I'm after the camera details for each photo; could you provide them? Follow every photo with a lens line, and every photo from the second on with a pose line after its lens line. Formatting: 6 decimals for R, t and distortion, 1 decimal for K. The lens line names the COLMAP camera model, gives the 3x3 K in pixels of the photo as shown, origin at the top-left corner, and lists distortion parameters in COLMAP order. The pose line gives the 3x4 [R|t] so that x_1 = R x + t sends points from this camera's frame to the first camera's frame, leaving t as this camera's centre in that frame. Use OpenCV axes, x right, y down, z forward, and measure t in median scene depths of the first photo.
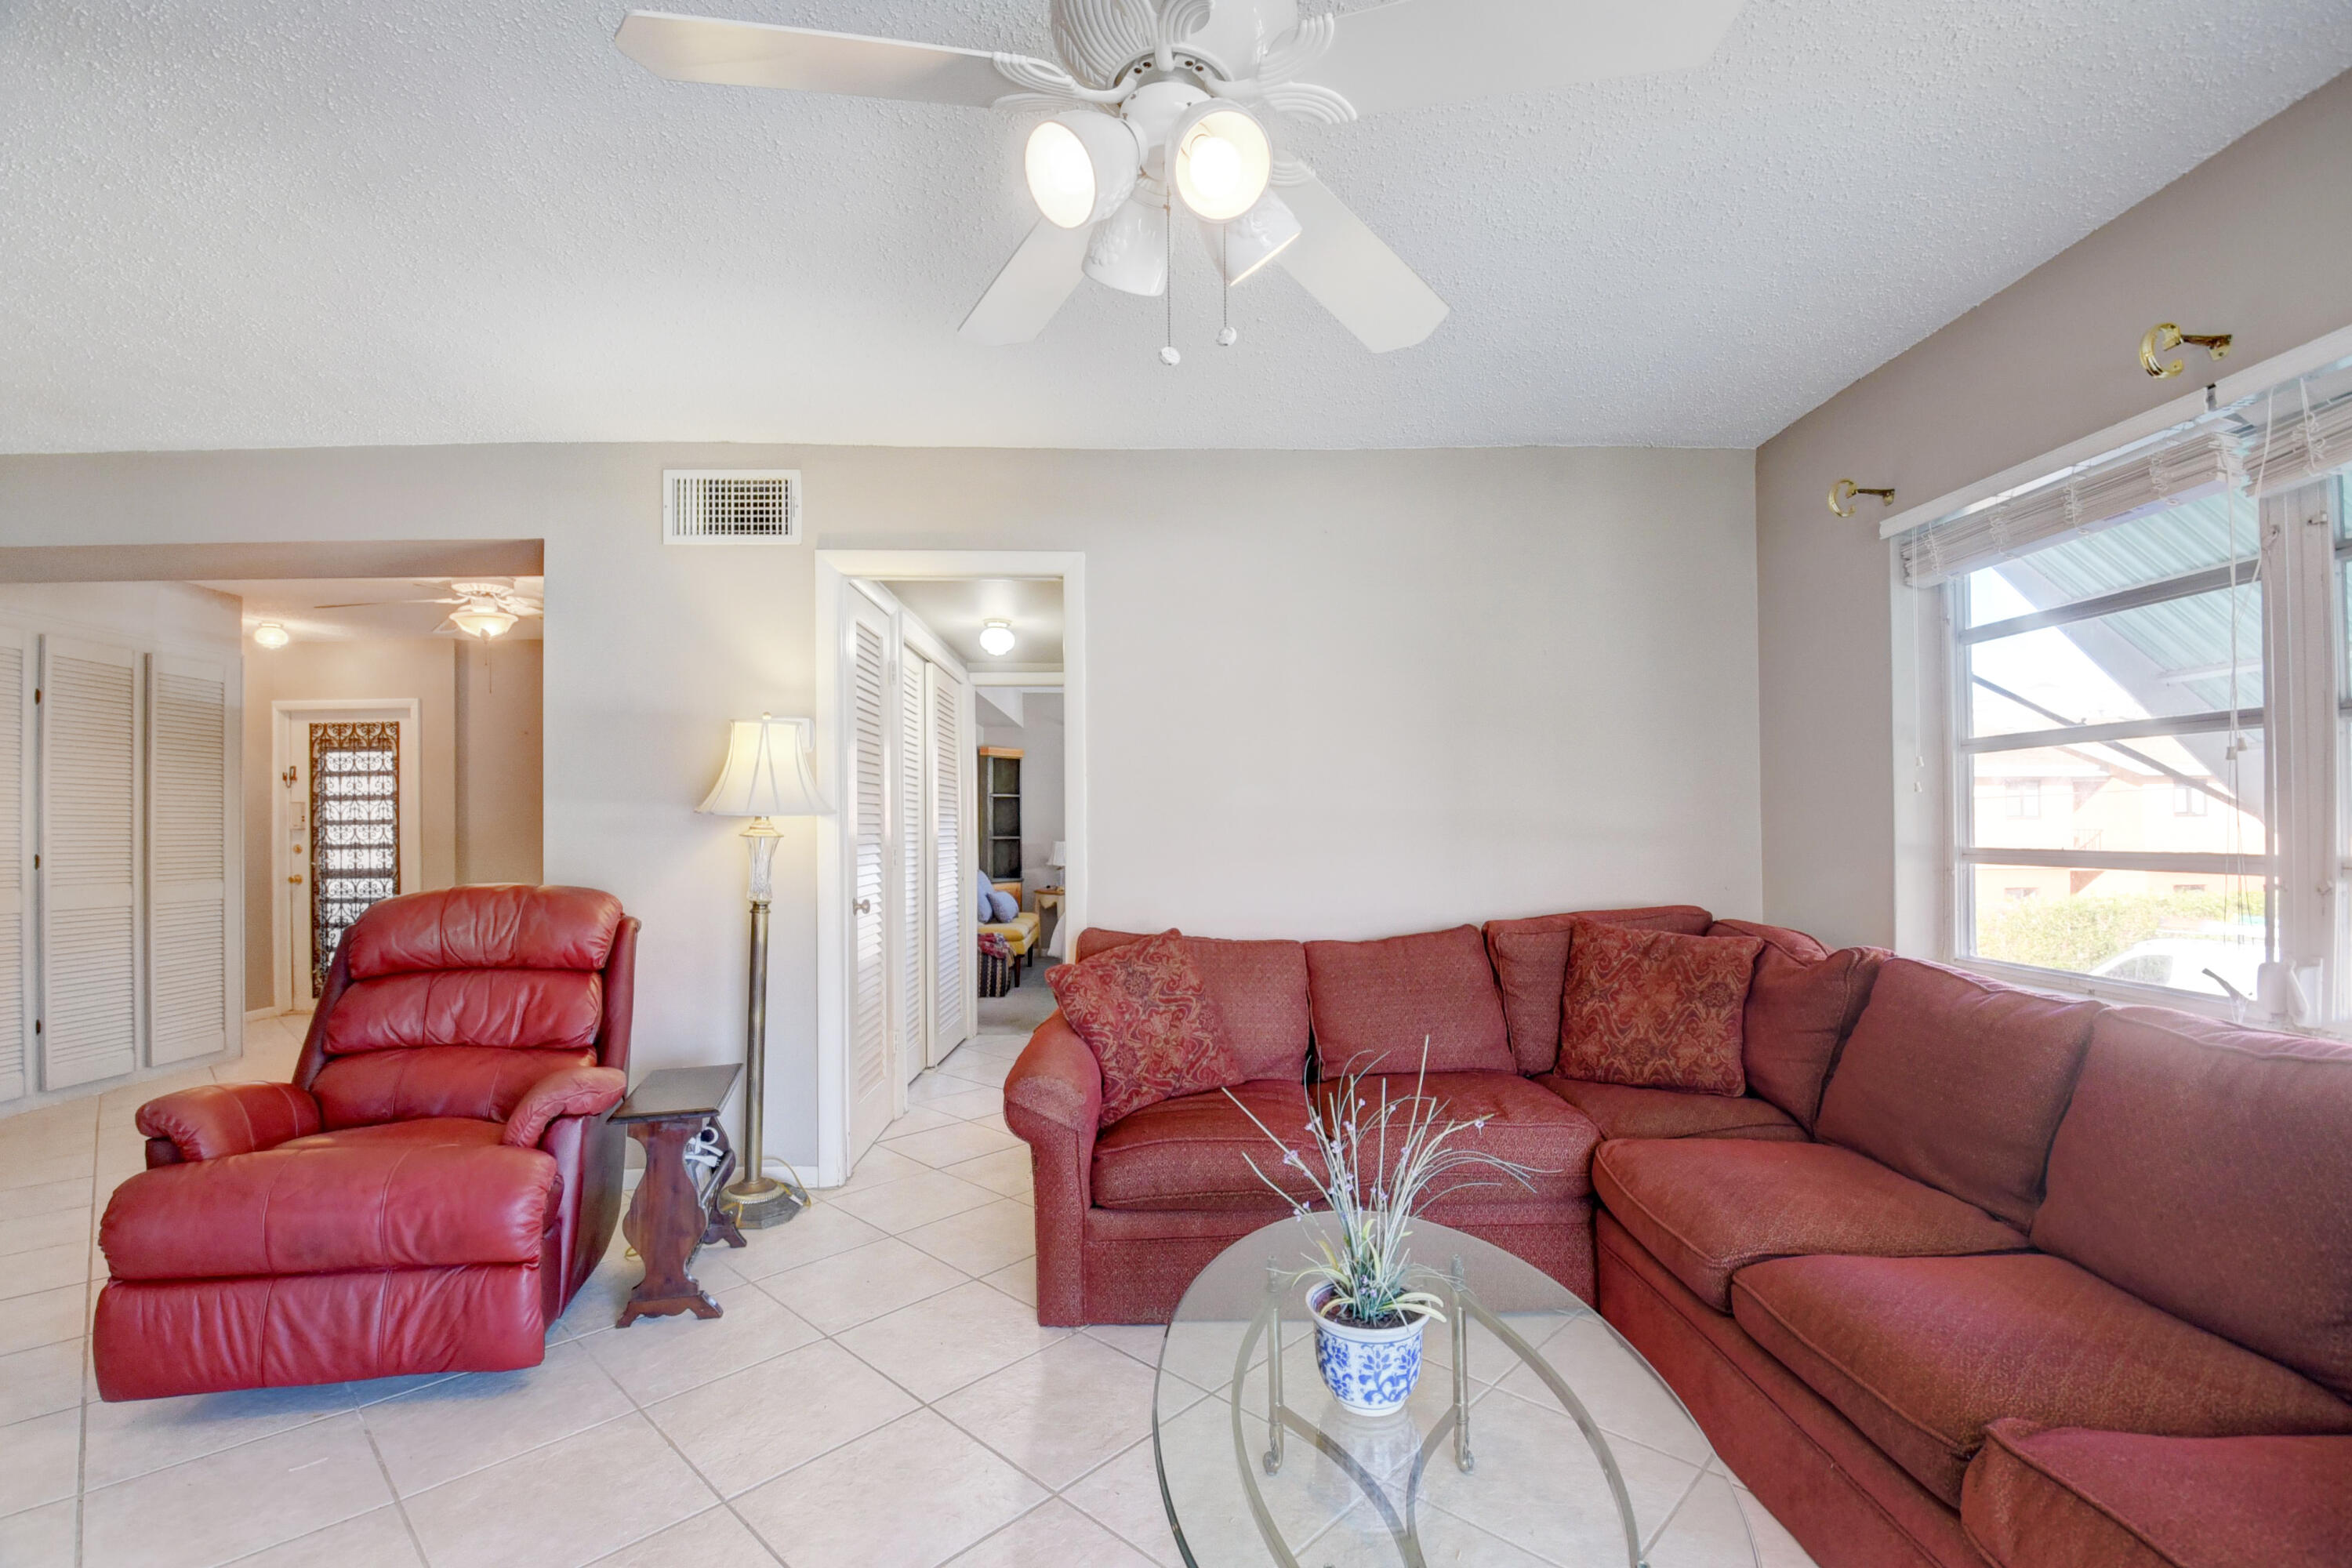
lens RADIAL K [[1074.4, 0, 1180.8], [0, 1074.4, 807.5], [0, 0, 1]] dist [-0.003235, -0.000506]
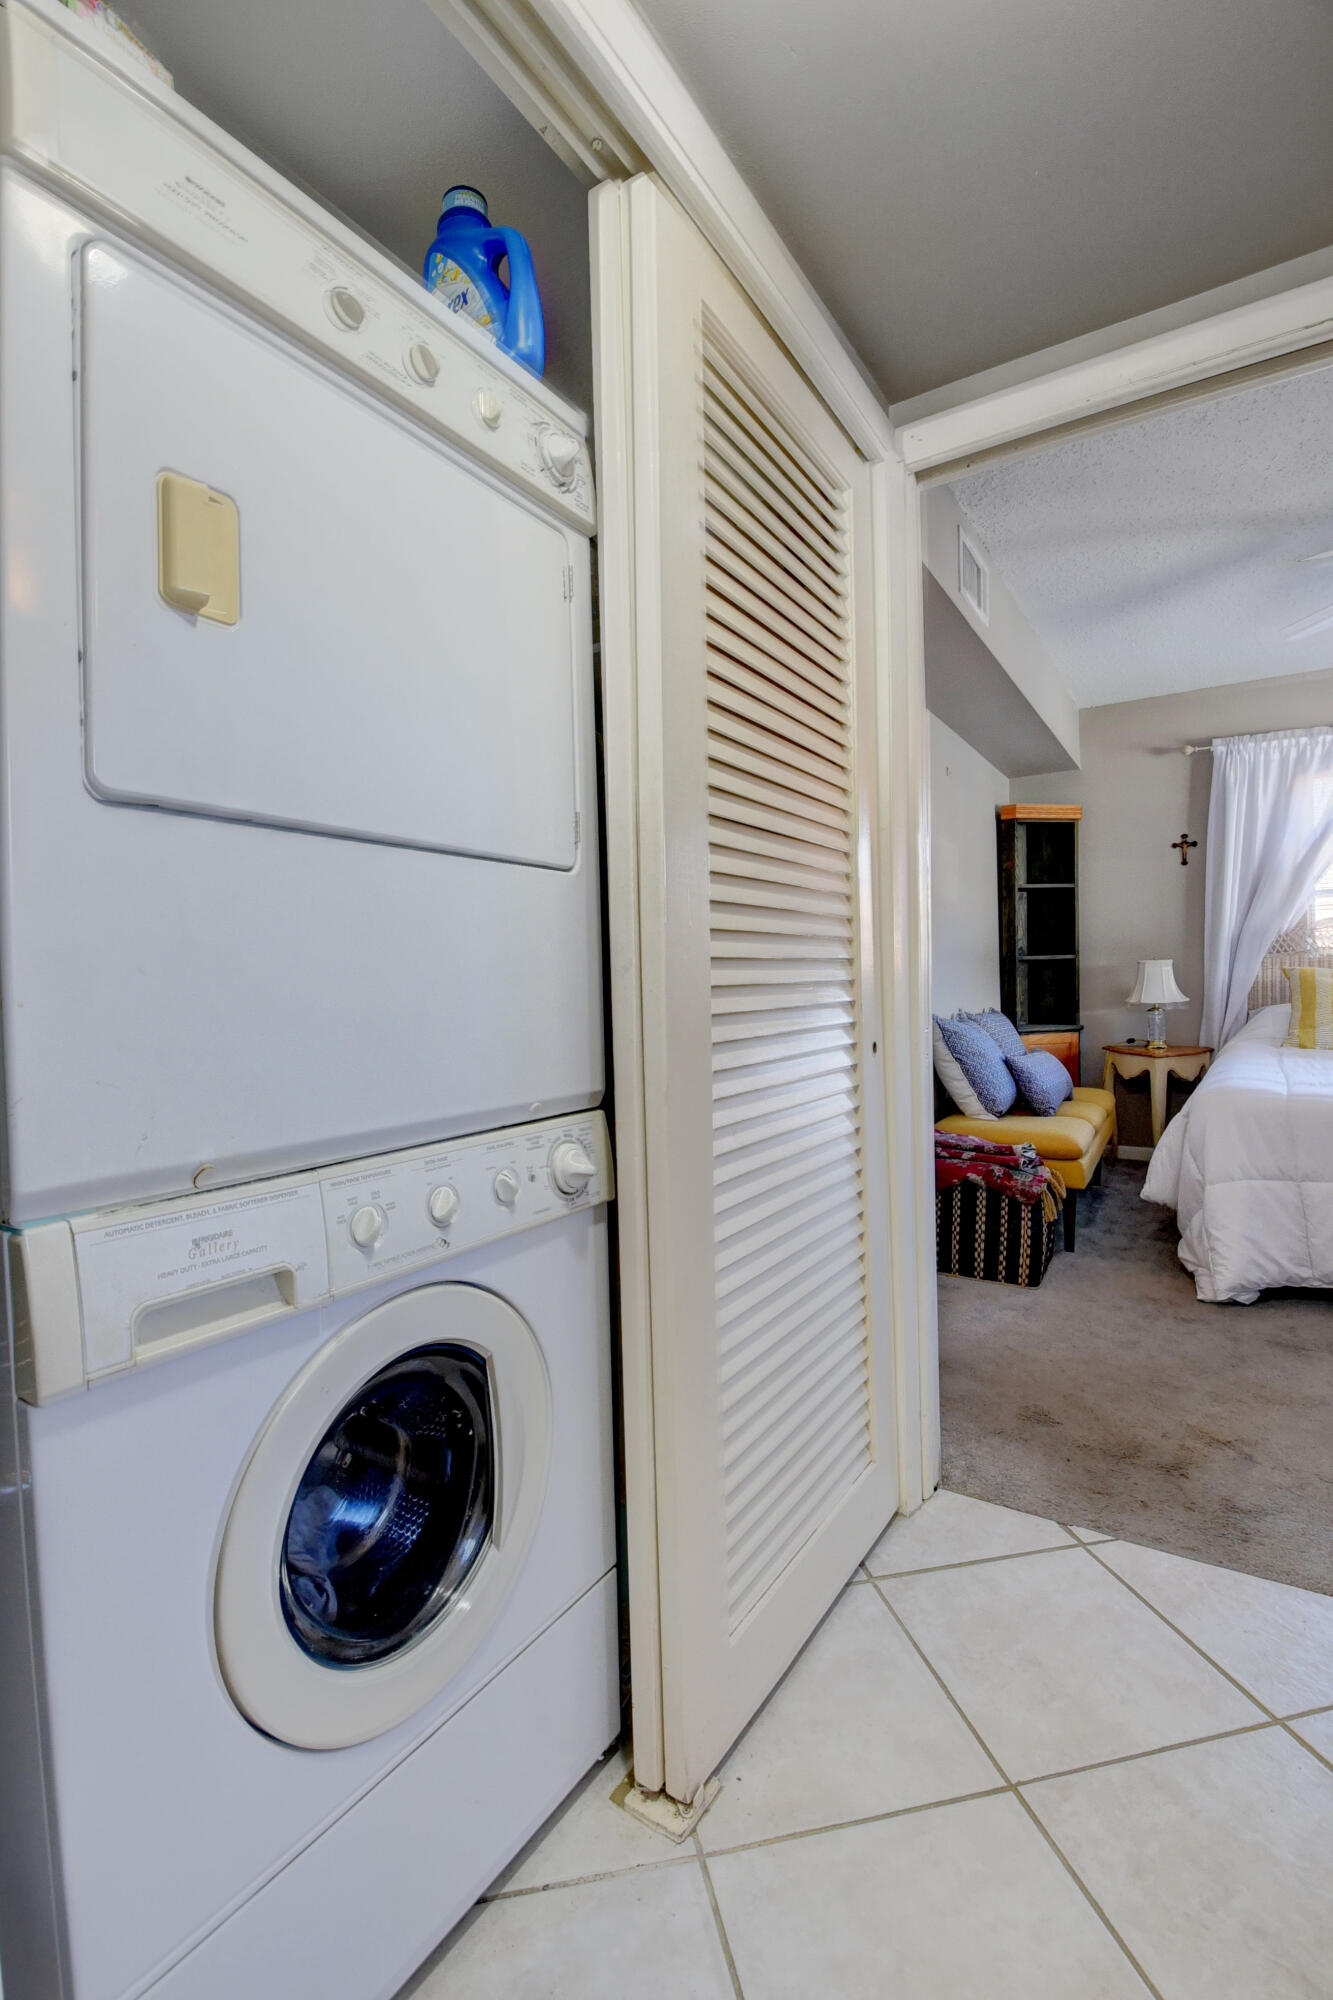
lens RADIAL K [[913.6, 0, 662.6], [0, 913.6, 1002.8], [0, 0, 1]] dist [-0.003235, -0.000506]
pose [[0.839601, 0.001270, -0.543202, -0.078024], [0.024887, 0.998857, 0.040802, 0.032187], [0.542633, -0.047777, 0.838610, 0.527295]]
